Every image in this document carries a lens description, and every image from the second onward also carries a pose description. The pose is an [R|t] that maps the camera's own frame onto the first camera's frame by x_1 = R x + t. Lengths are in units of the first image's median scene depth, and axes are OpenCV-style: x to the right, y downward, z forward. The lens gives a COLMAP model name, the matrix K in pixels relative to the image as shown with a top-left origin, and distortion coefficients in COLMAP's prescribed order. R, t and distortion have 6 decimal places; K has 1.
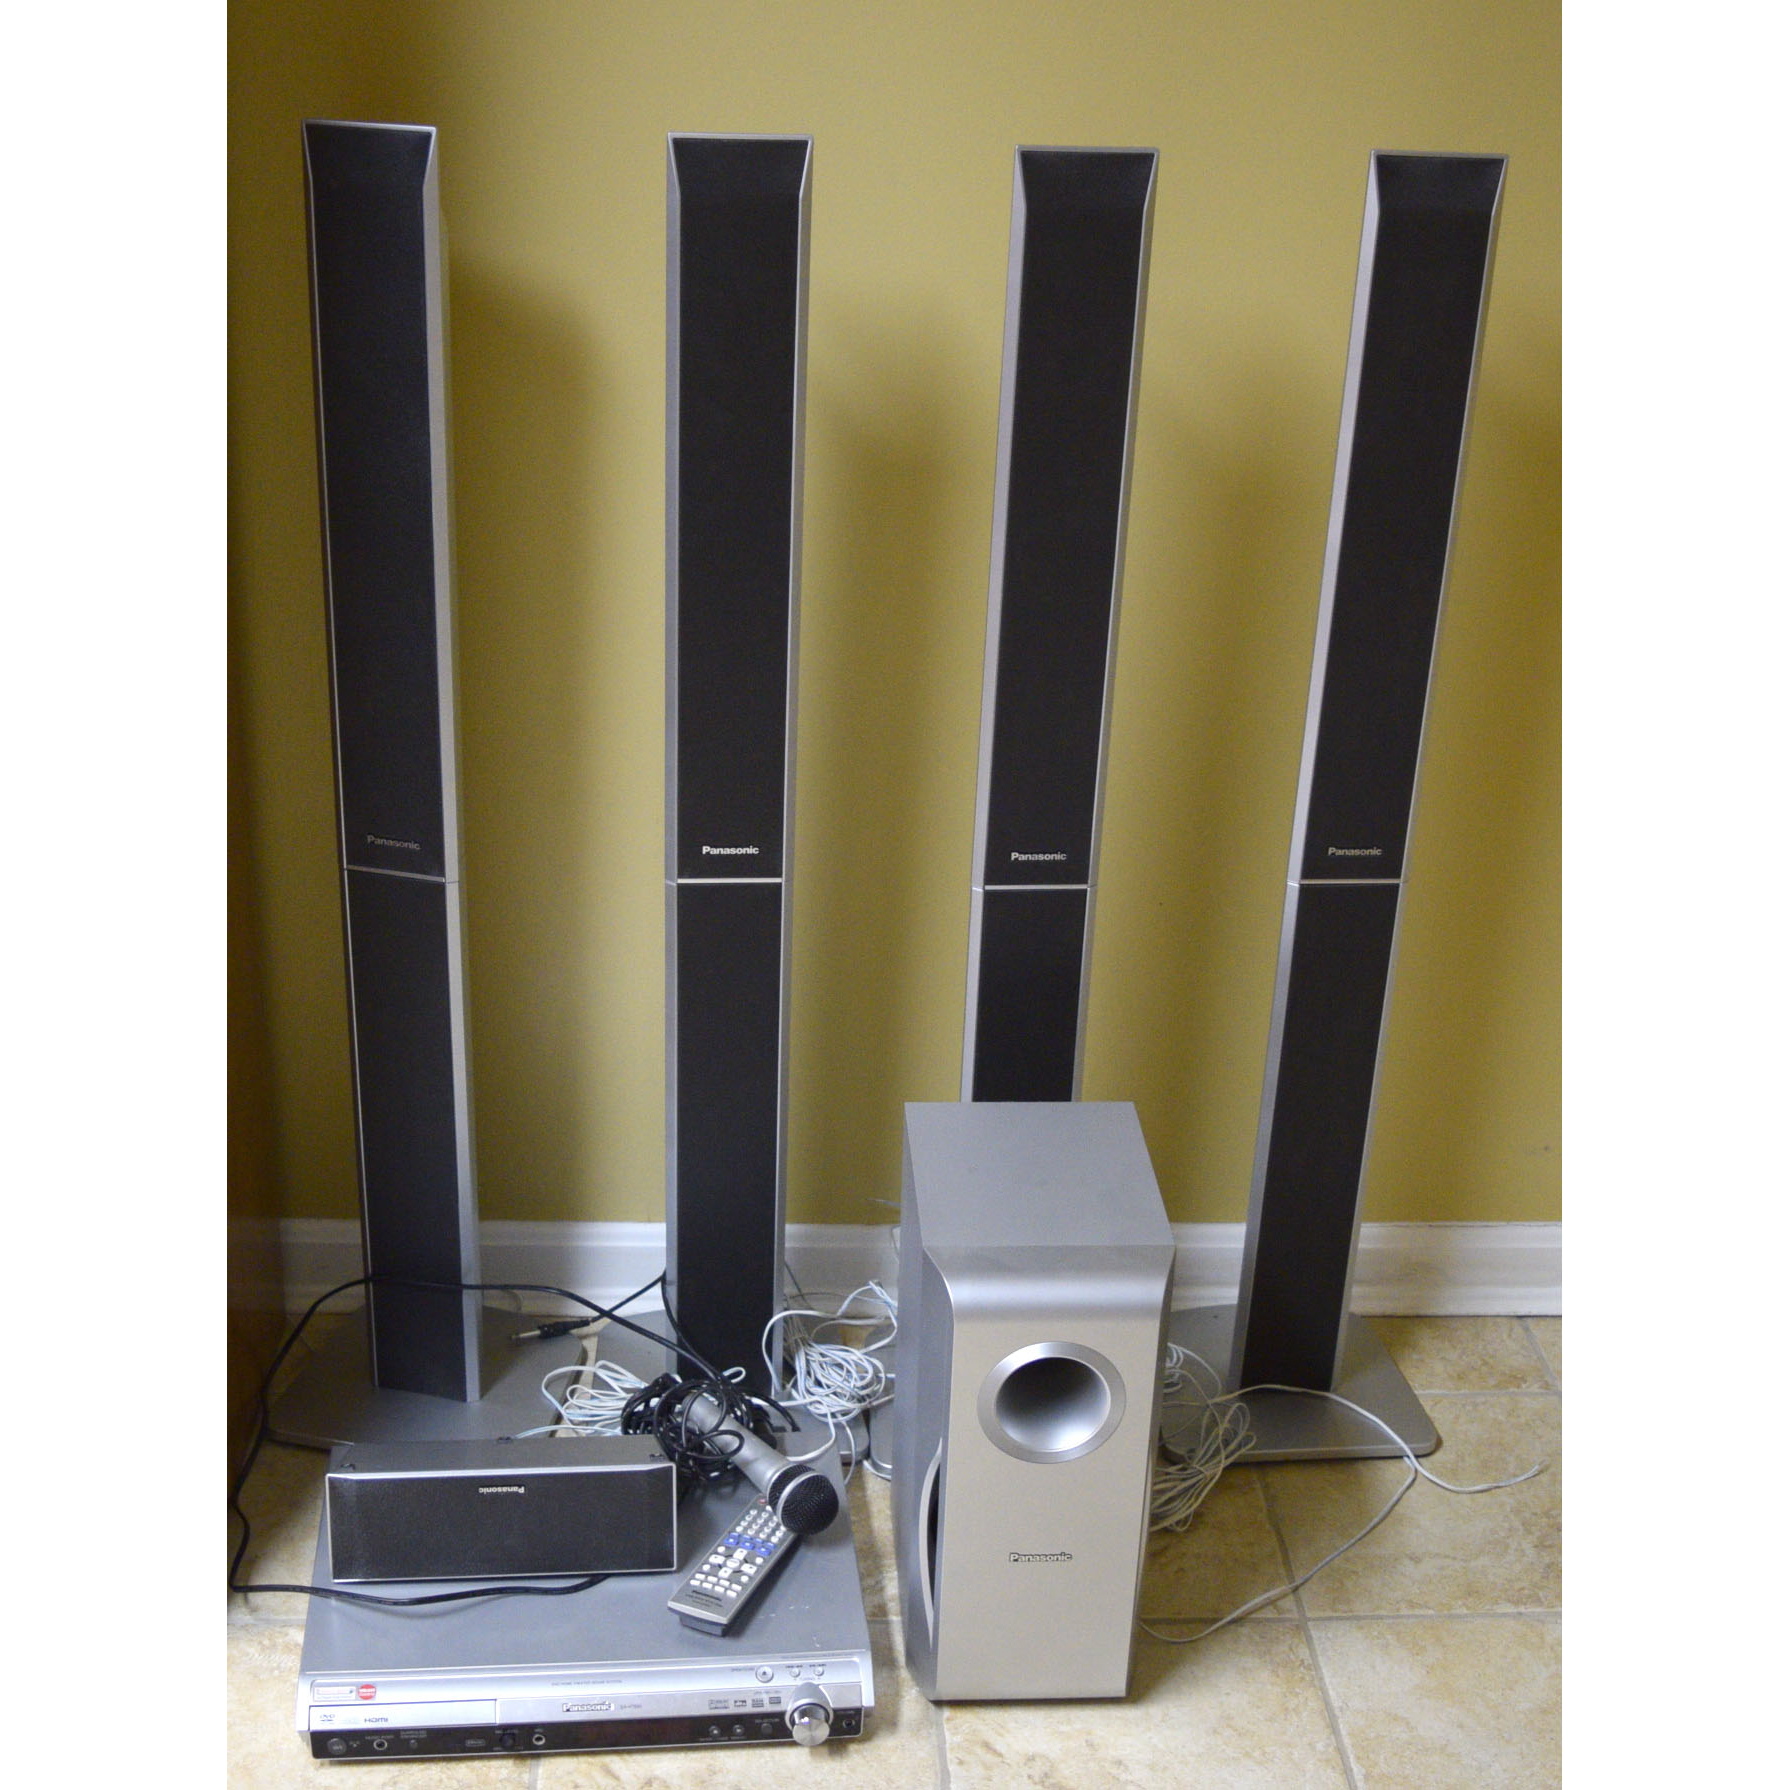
lens RADIAL K [[2420.3, 0, 879.2], [0, 2420.3, 894.6], [0, 0, 1]] dist [-0.091020, 0.000000]
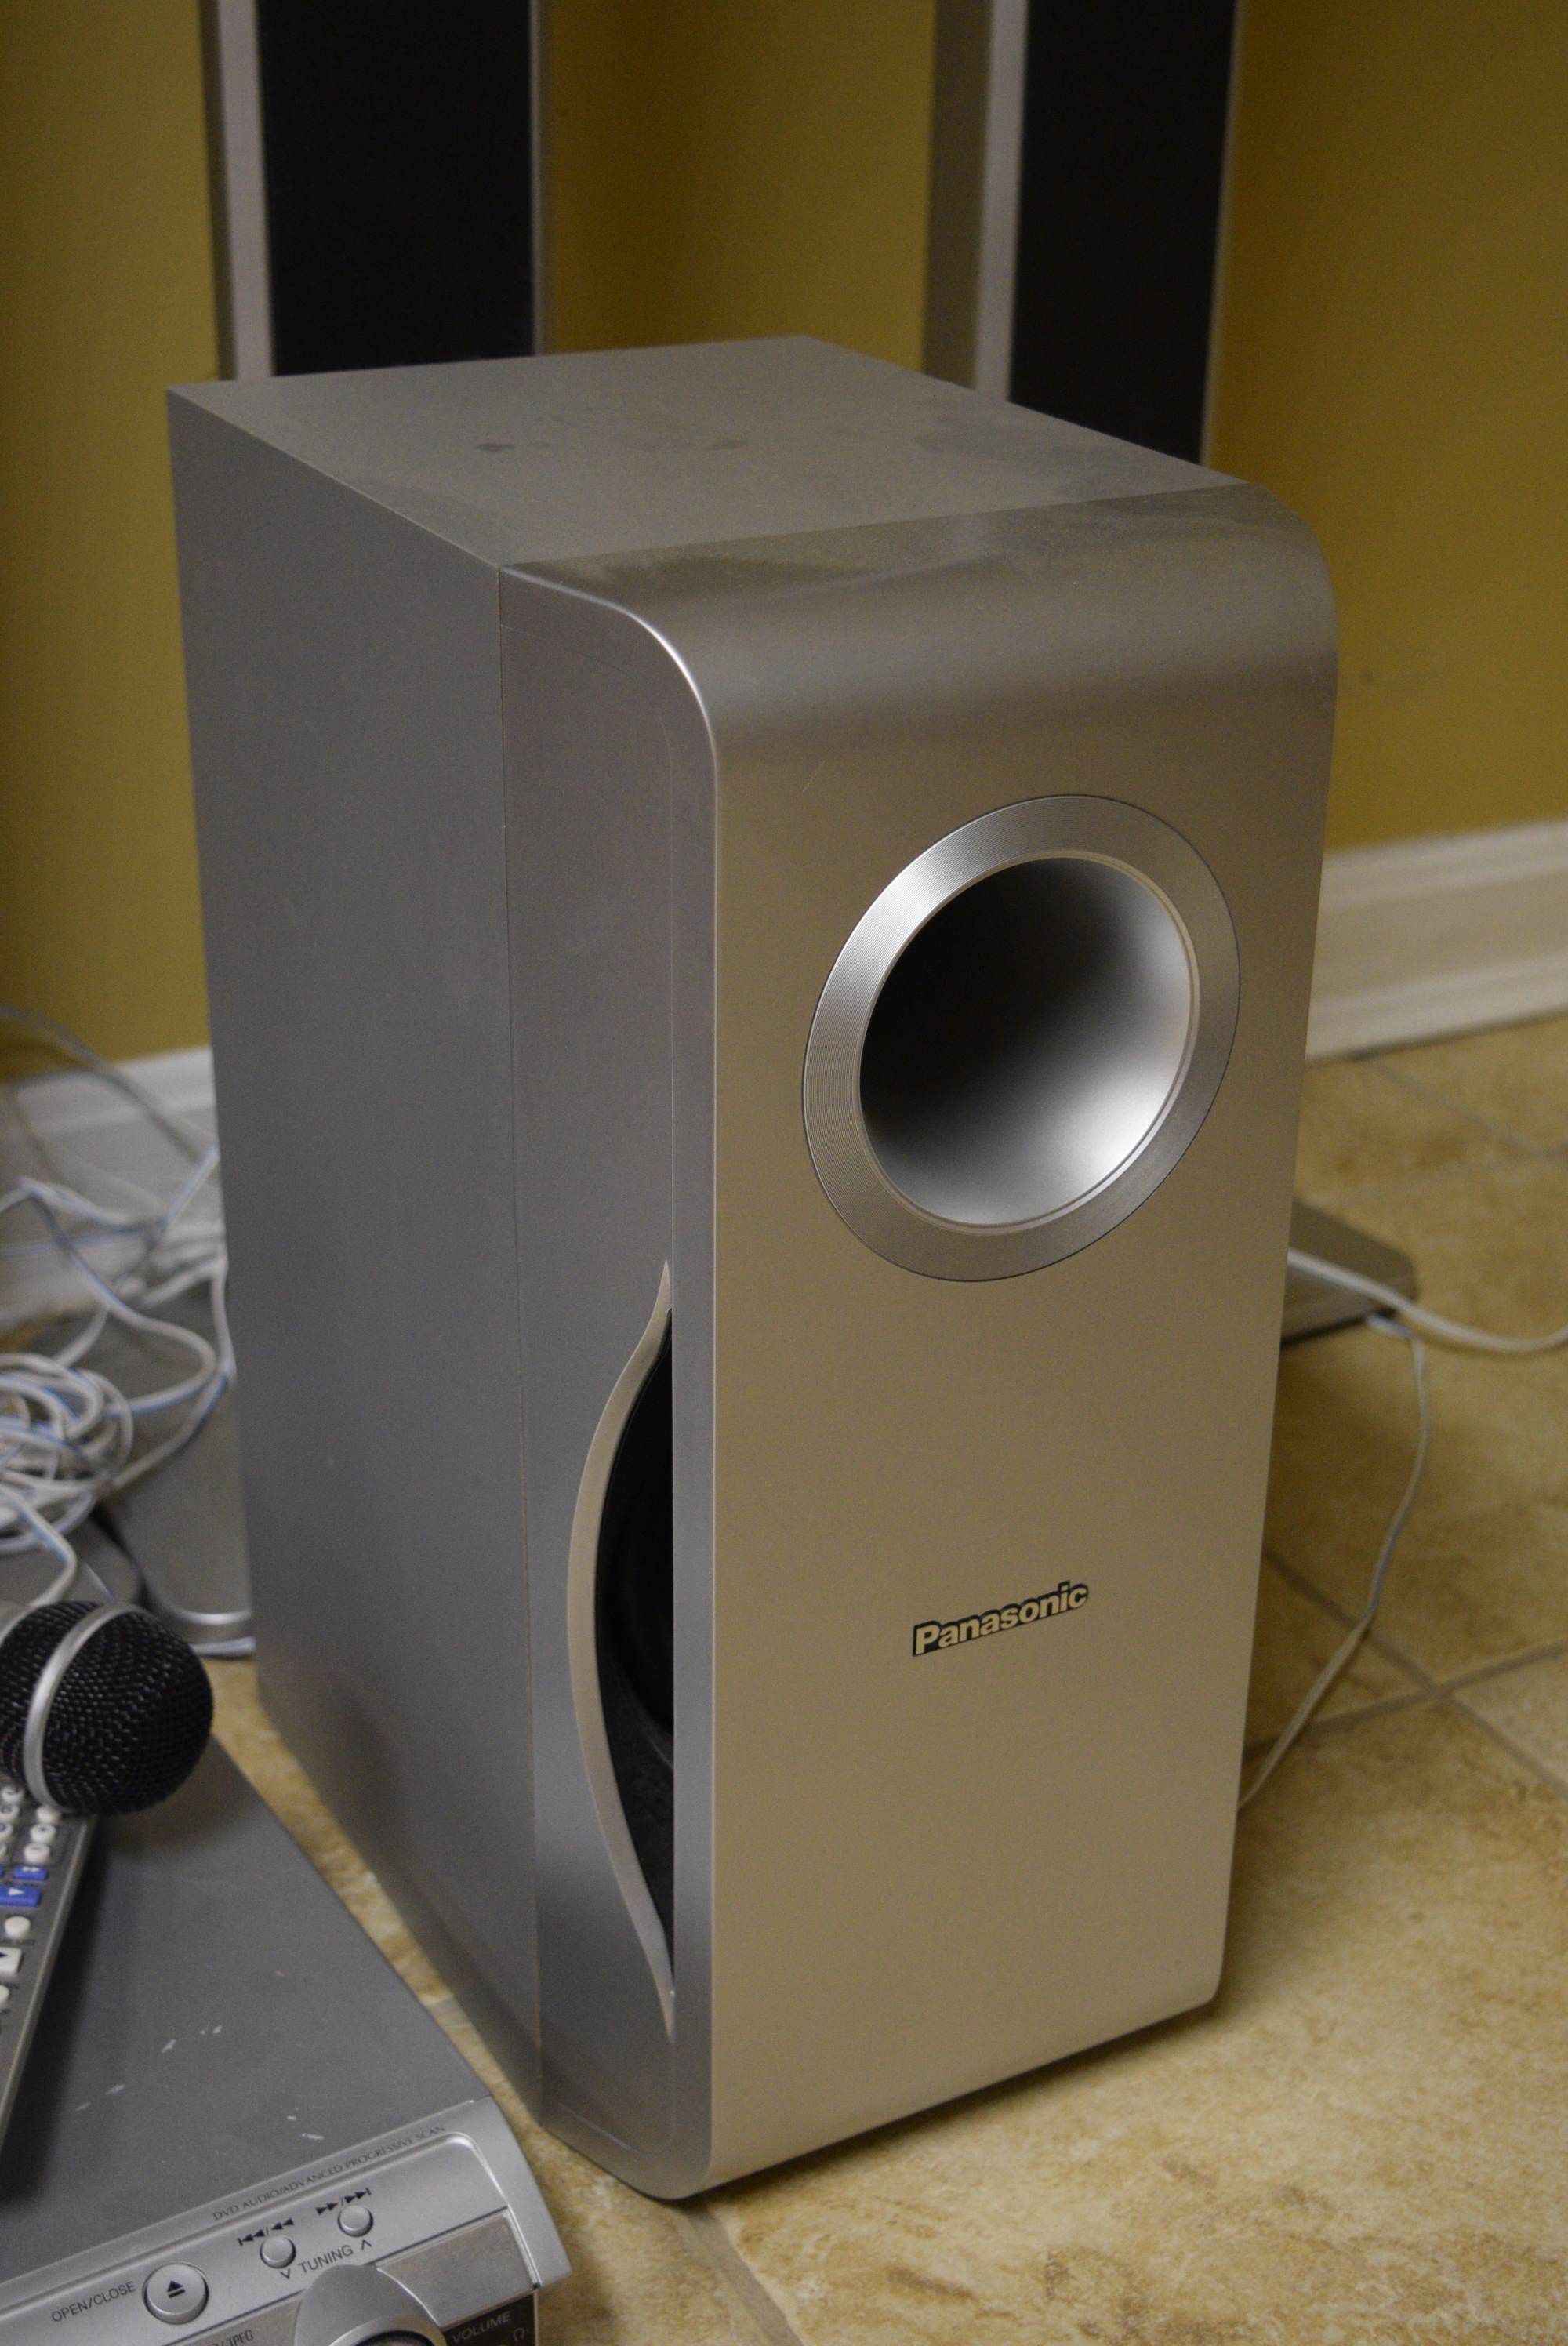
lens RADIAL K [[3049.4, 0, 785.7], [0, 3049.4, 1171.1], [0, 0, 1]] dist [-0.045358, 0.000000]
pose [[0.903952, -0.195349, 0.380408, -0.091761], [0.189584, 0.980434, 0.052973, 0.192164], [-0.383313, 0.024234, 0.923300, 0.643928]]
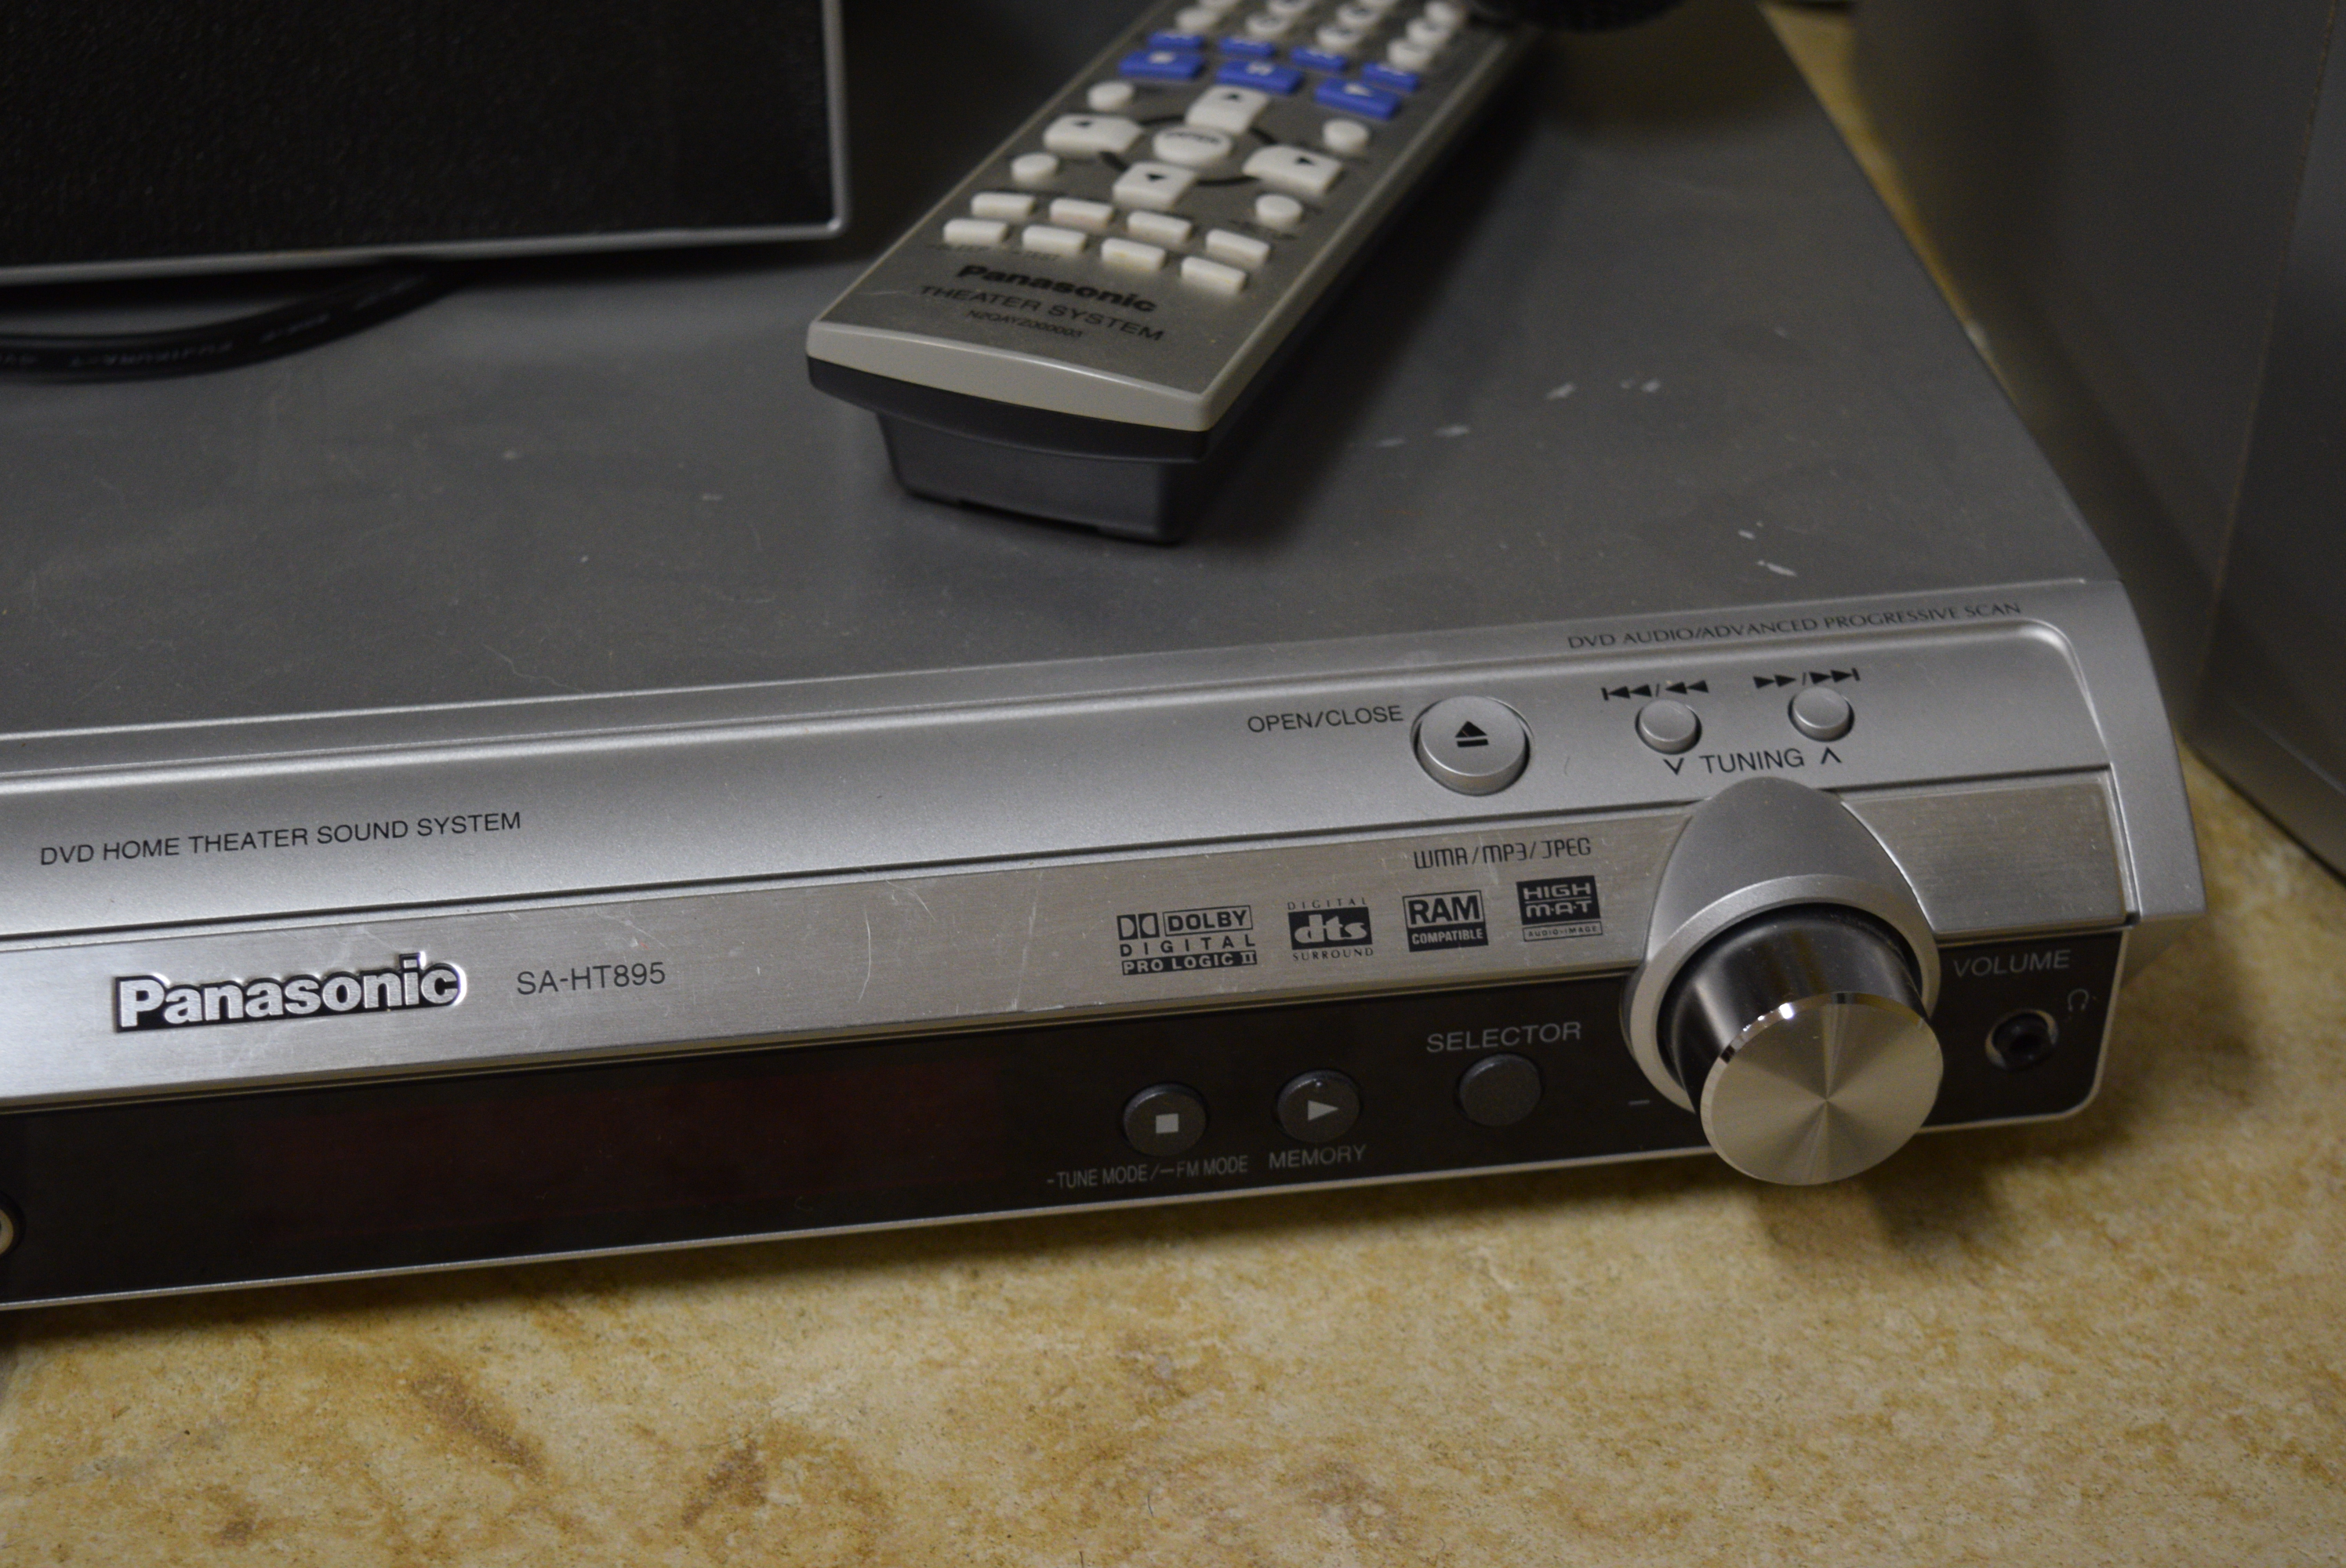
lens RADIAL K [[3888.2, 0, 1178.3], [0, 3888.2, 773.2], [0, 0, 1]] dist [-0.007055, 0.000000]
pose [[0.999153, -0.039478, 0.011606, -0.069079], [0.036152, 0.976898, 0.210626, 0.274339], [-0.019653, -0.210028, 0.977498, 0.758304]]
